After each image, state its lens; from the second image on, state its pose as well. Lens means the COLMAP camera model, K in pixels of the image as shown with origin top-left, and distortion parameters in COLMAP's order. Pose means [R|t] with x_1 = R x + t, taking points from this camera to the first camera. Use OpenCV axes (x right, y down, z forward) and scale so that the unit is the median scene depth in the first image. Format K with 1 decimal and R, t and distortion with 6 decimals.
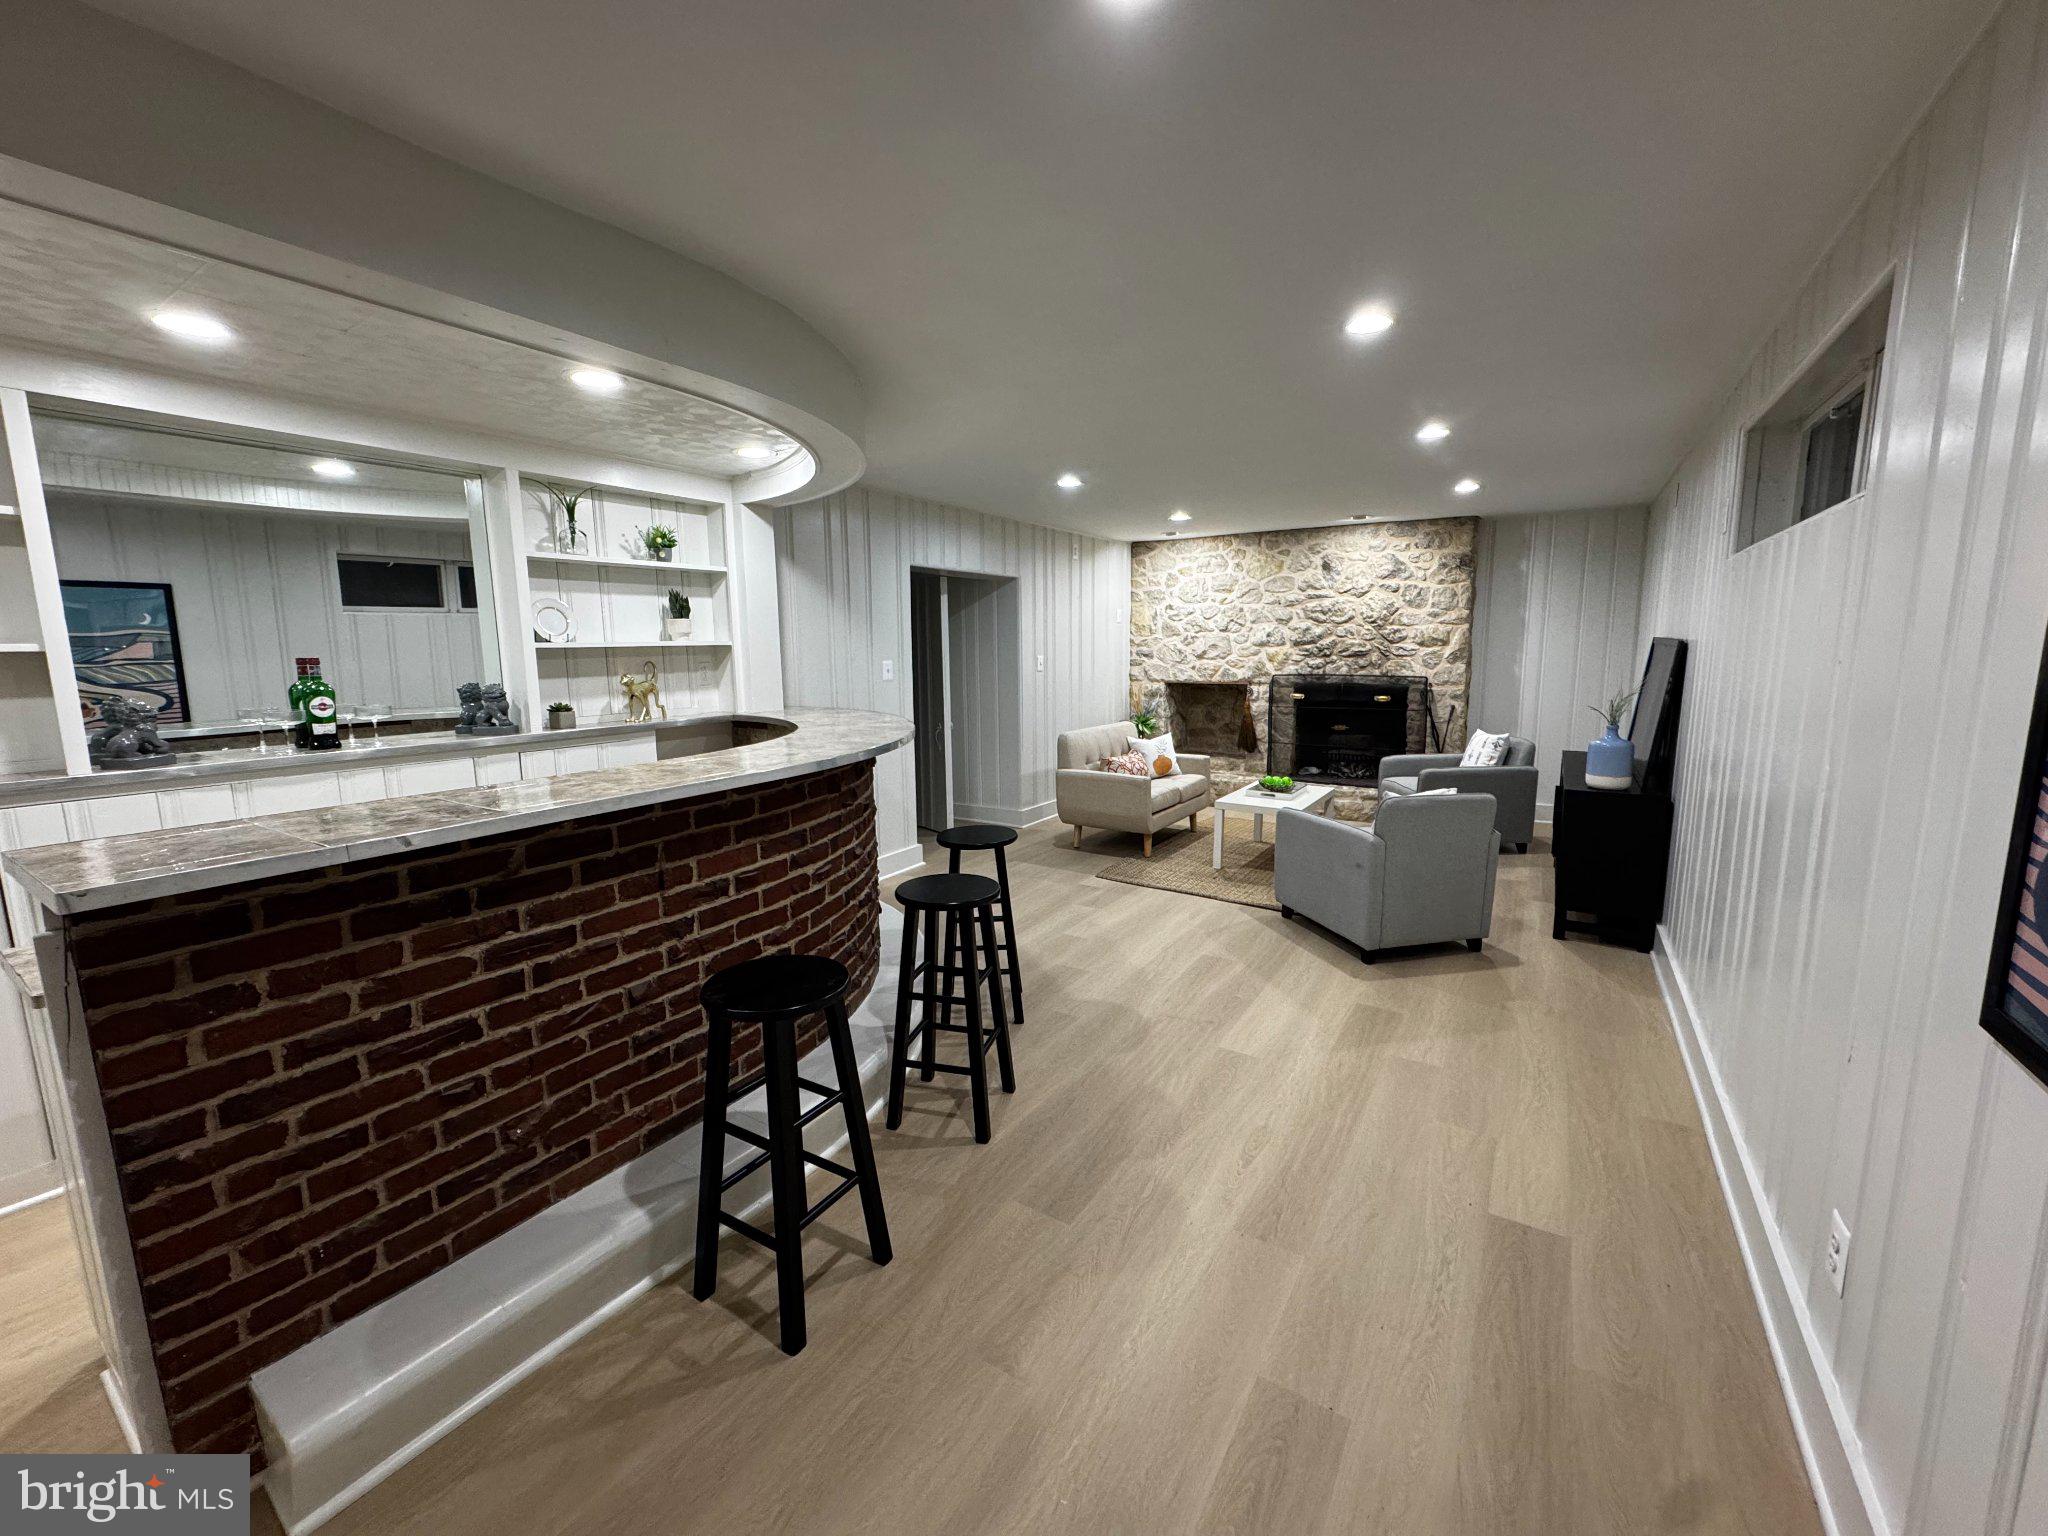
lens RADIAL K [[815.0, 0, 1020.6], [0, 815.0, 763.3], [0, 0, 1]] dist [-0.002124, 0.000202]
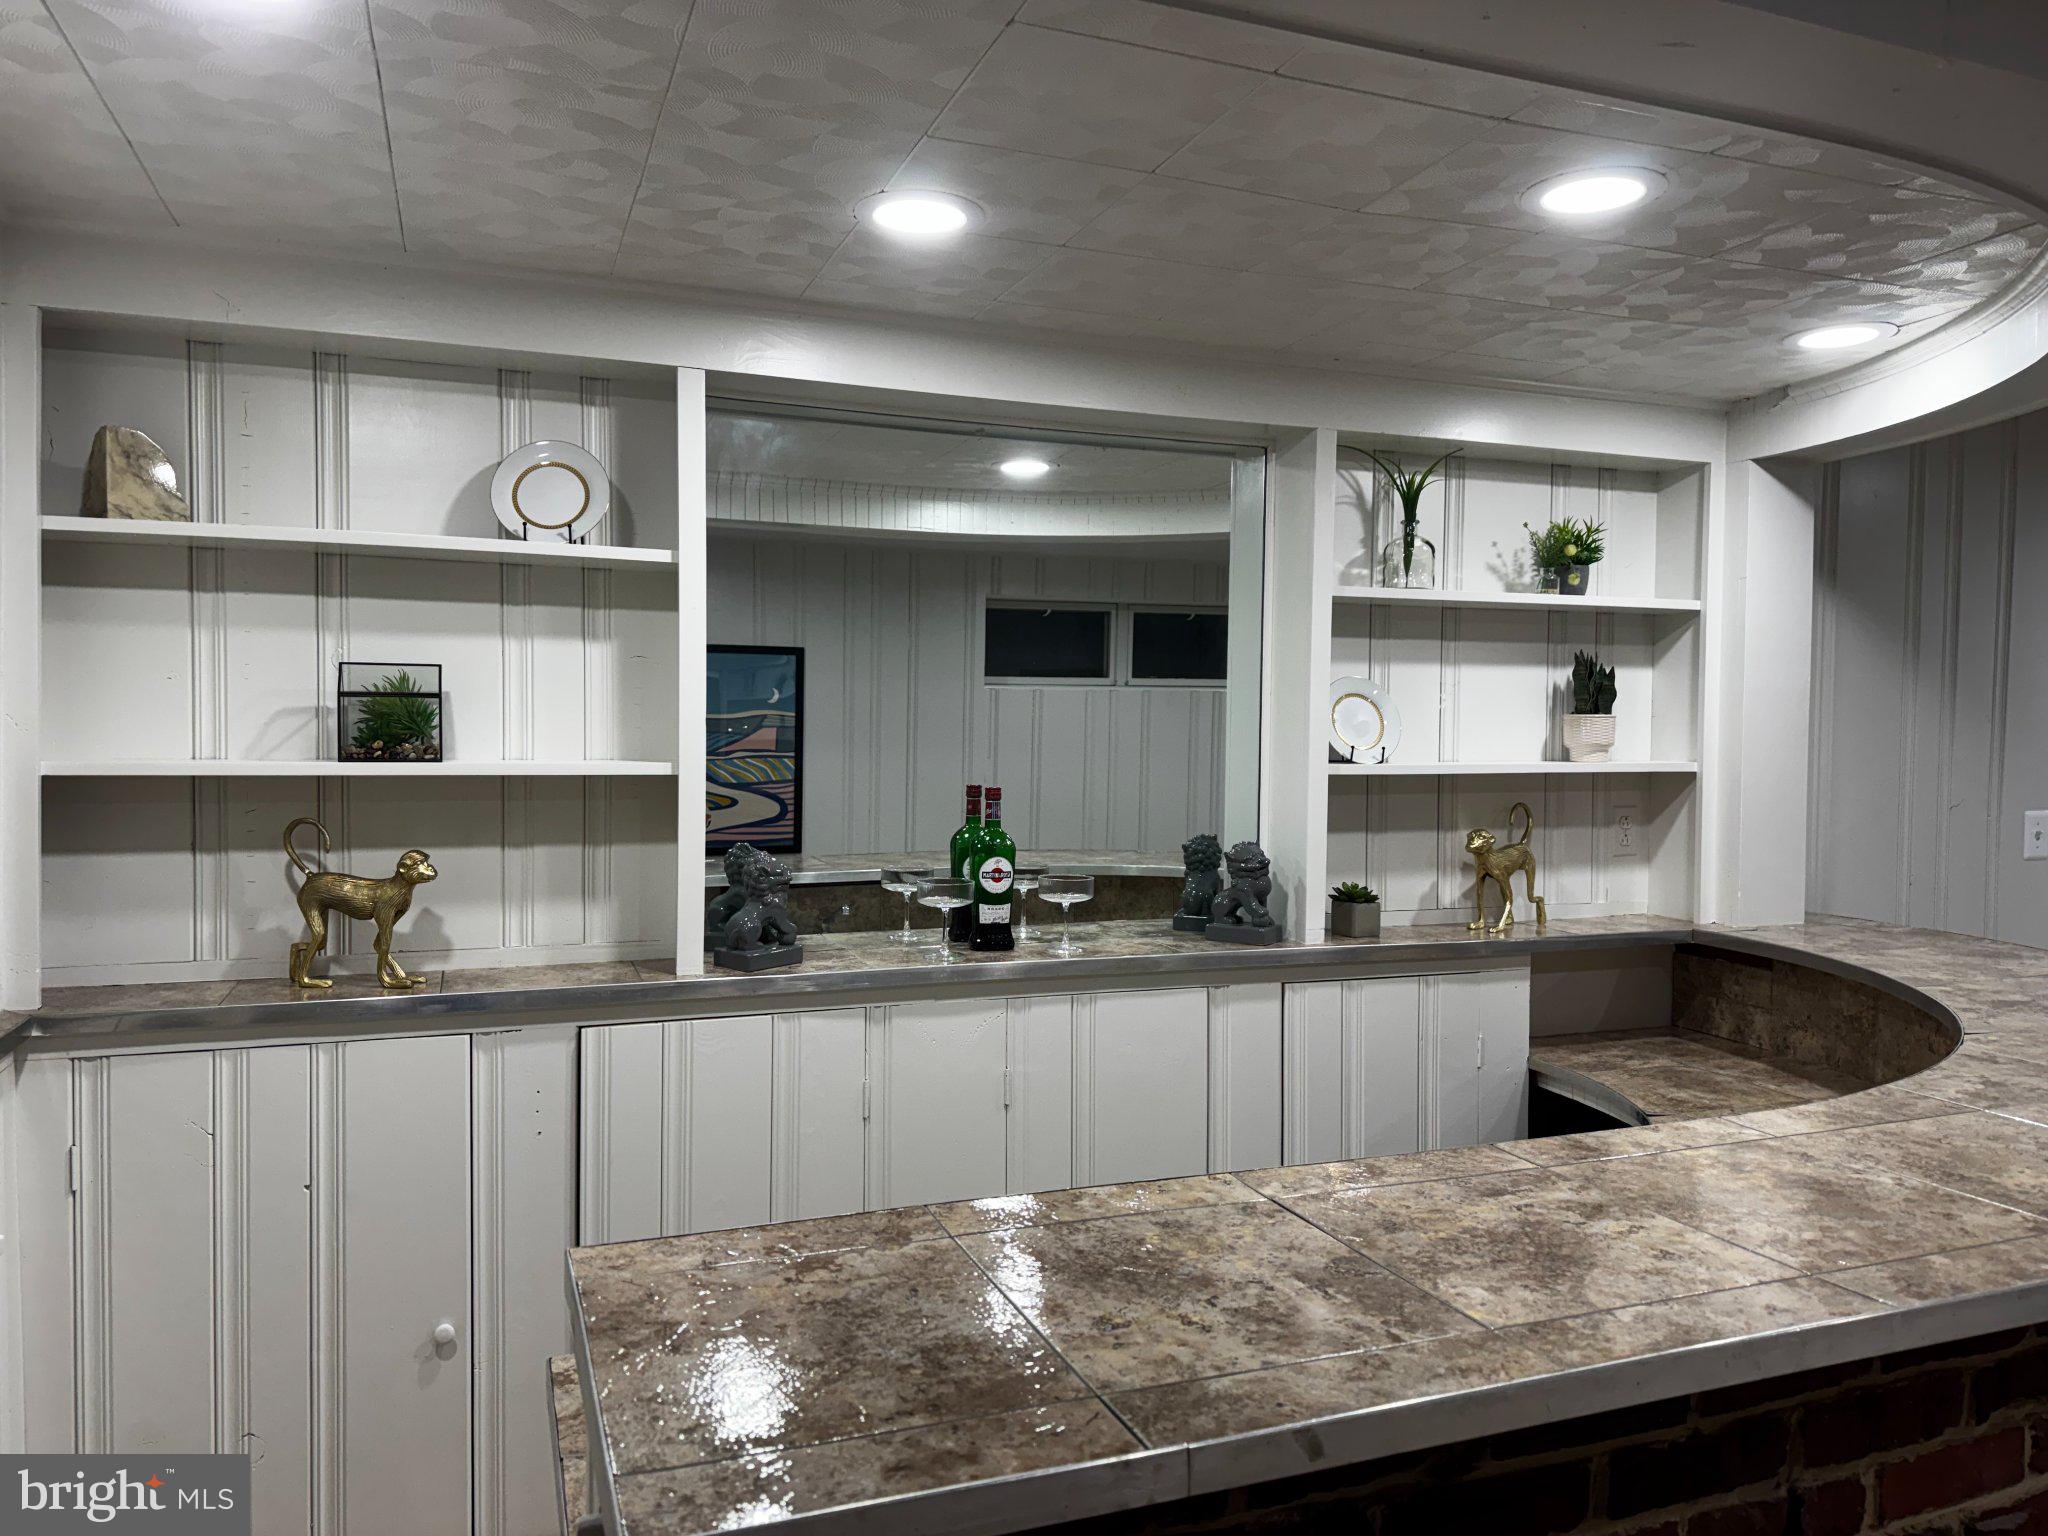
lens RADIAL K [[1423.3, 0, 1013.4], [0, 1423.3, 779.1], [0, 0, 1]] dist [0.061784, -0.070481]
pose [[0.802014, 0.041798, -0.595841, -0.218276], [-0.104825, 0.991916, -0.071514, -0.053770], [0.588036, 0.119814, 0.799912, 0.176291]]
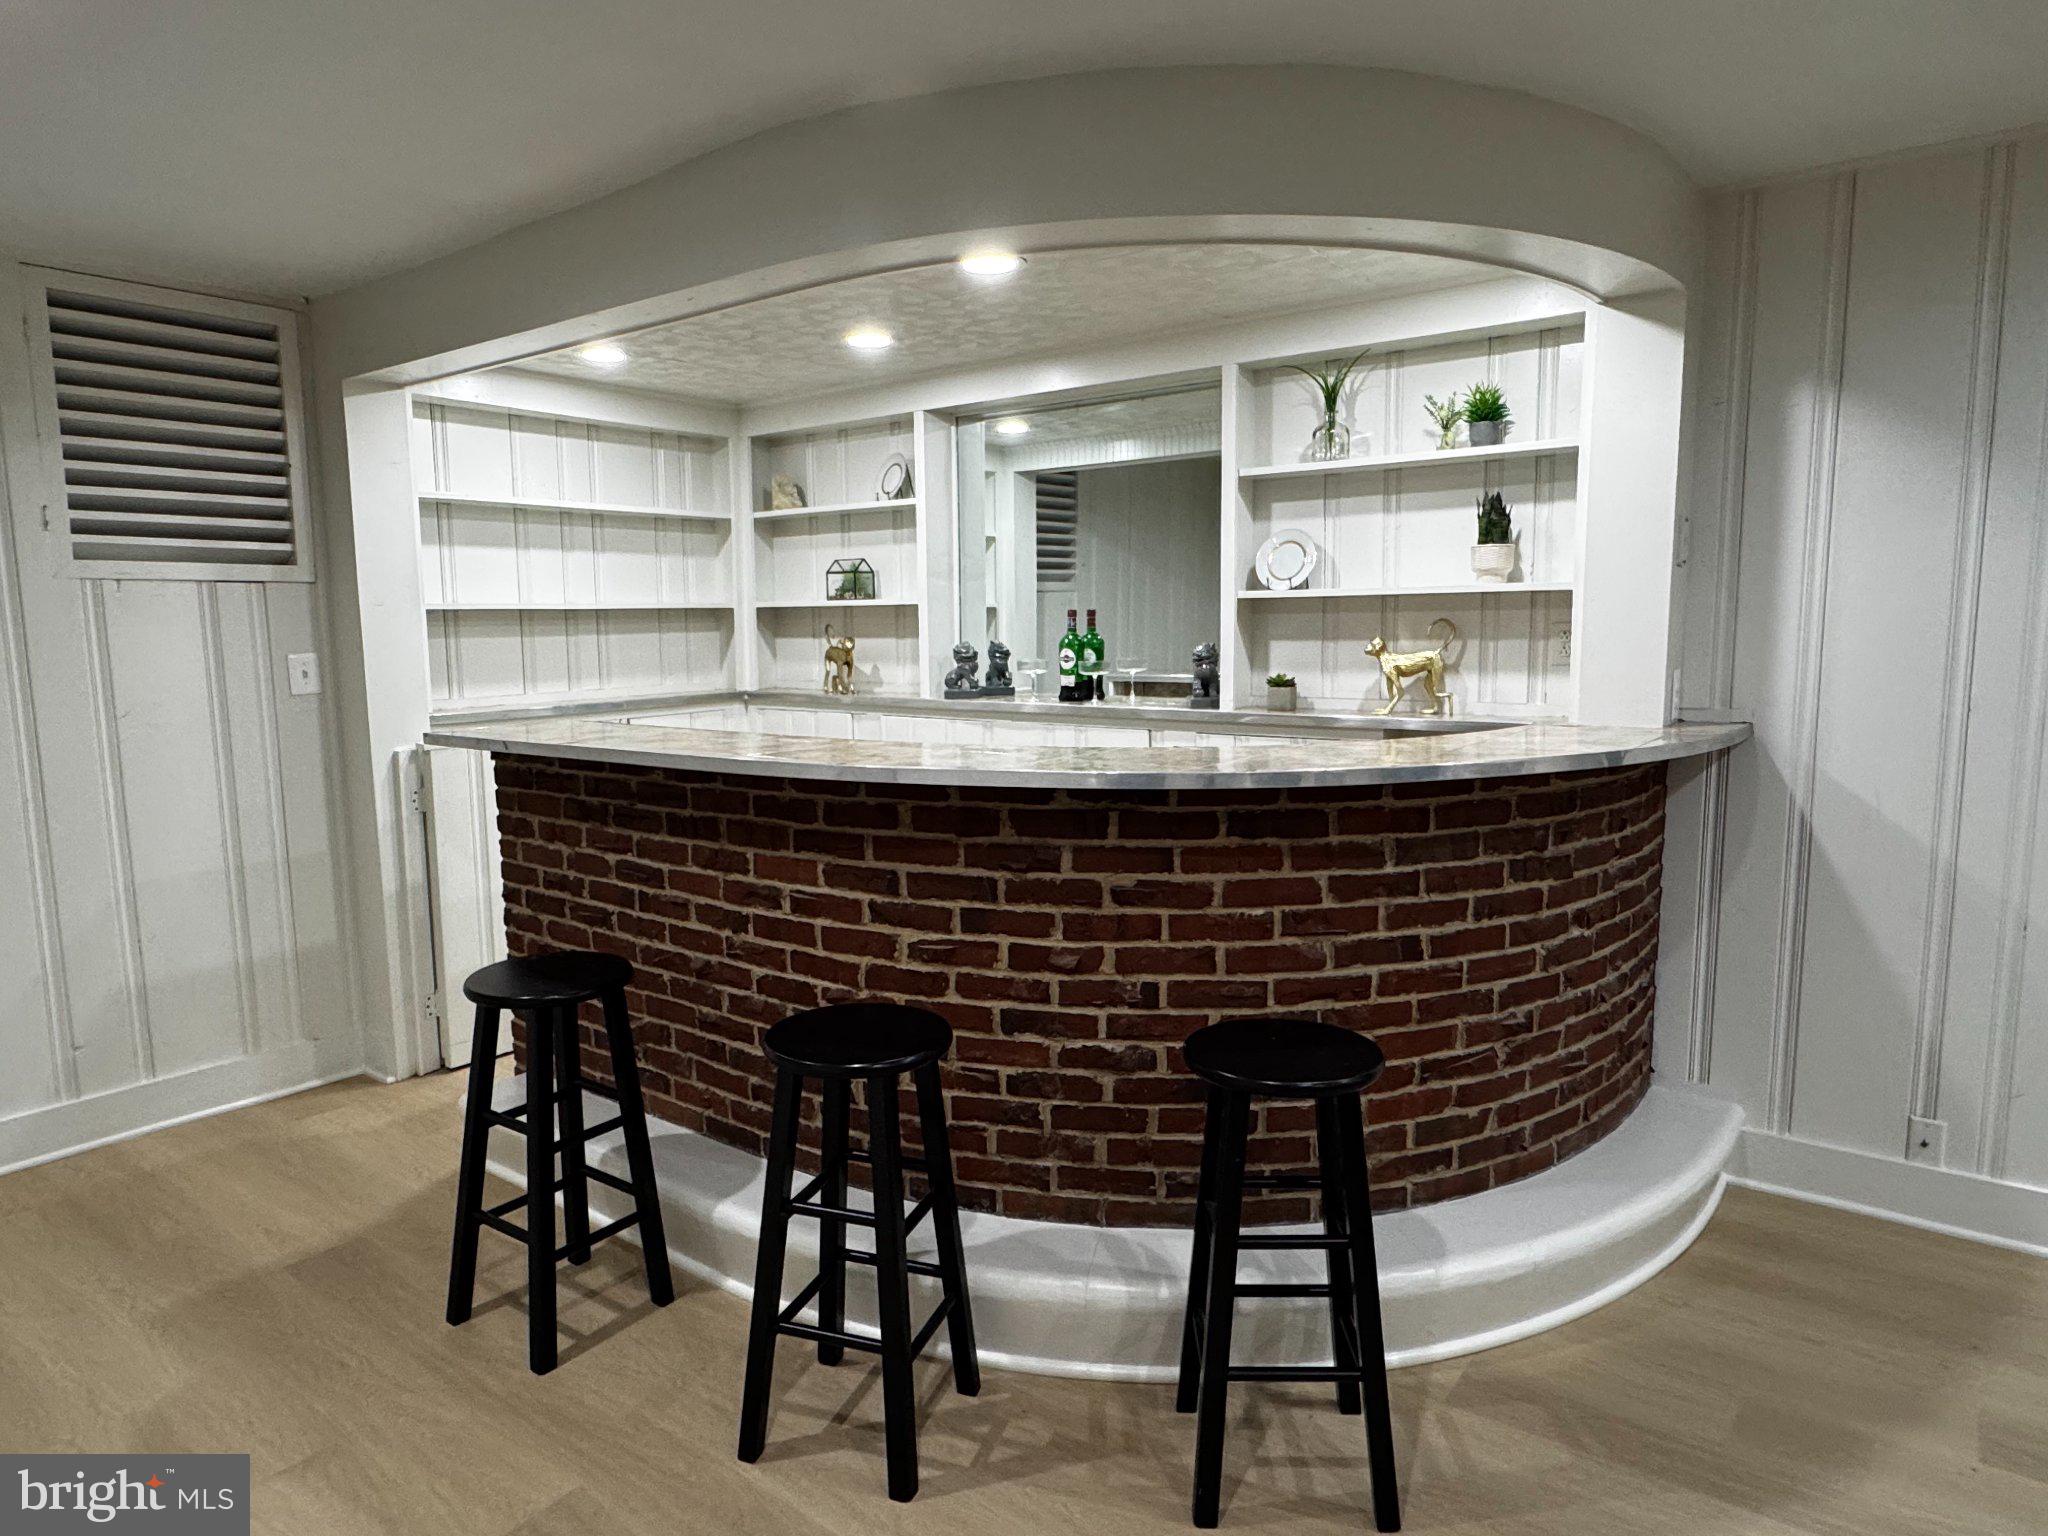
lens RADIAL K [[1232.3, 0, 1017.0], [0, 1232.3, 765.4], [0, 0, 1]] dist [-0.002736, 0.001428]
pose [[-0.079406, 0.134313, -0.987752, 0.532380], [-0.129551, 0.981087, 0.143821, -0.121480], [0.988388, 0.139384, -0.060504, 0.847171]]
